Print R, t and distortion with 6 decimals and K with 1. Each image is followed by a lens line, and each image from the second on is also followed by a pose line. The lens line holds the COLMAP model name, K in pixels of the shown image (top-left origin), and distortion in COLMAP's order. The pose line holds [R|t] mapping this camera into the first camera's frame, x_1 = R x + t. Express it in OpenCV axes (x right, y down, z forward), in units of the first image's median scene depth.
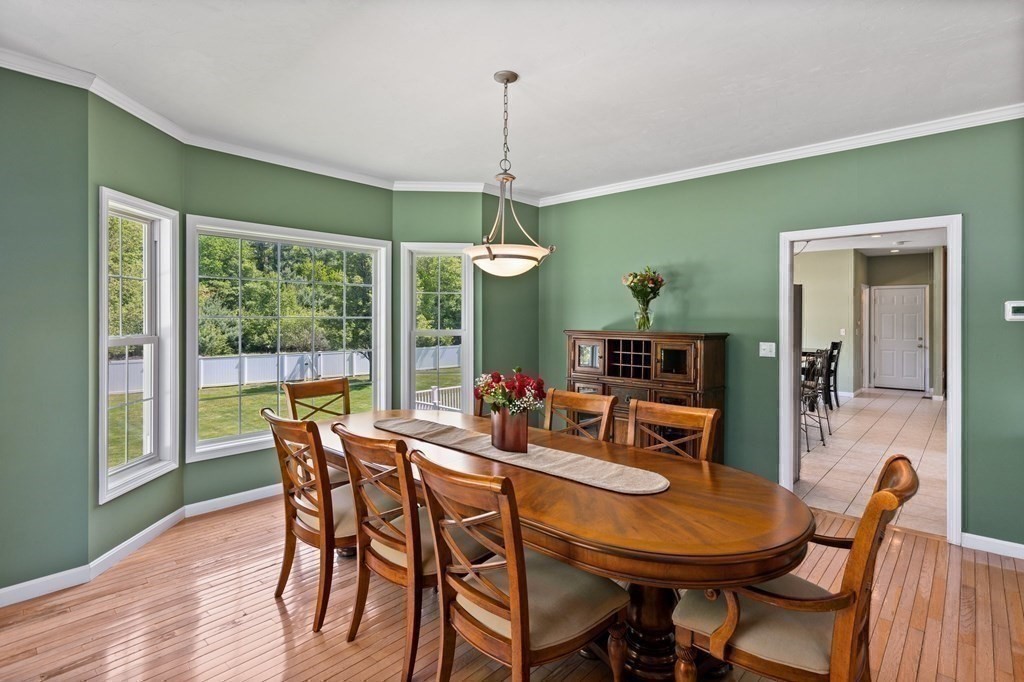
lens RADIAL K [[510.4, 0, 503.6], [0, 510.4, 318.9], [0, 0, 1]] dist [0.000368, -0.000829]
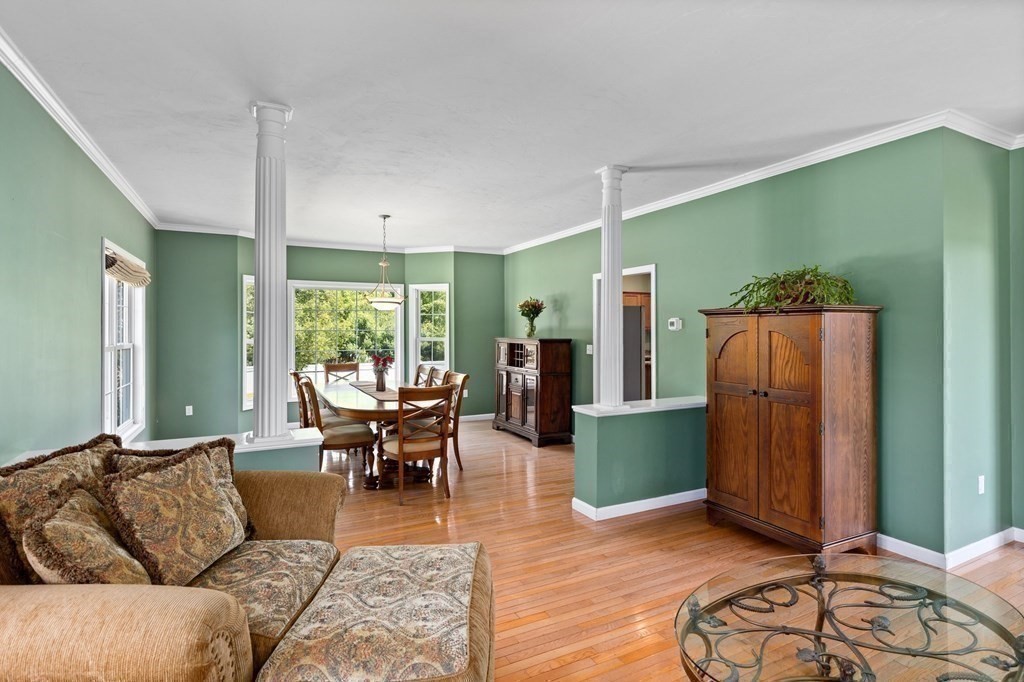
lens RADIAL K [[510.4, 0, 503.6], [0, 510.4, 318.9], [0, 0, 1]] dist [0.000368, -0.000829]
pose [[0.933659, -0.011844, -0.357967, 0.758637], [0.004541, 0.999764, -0.021234, -0.000818], [0.358134, 0.018200, 0.933493, -0.492558]]
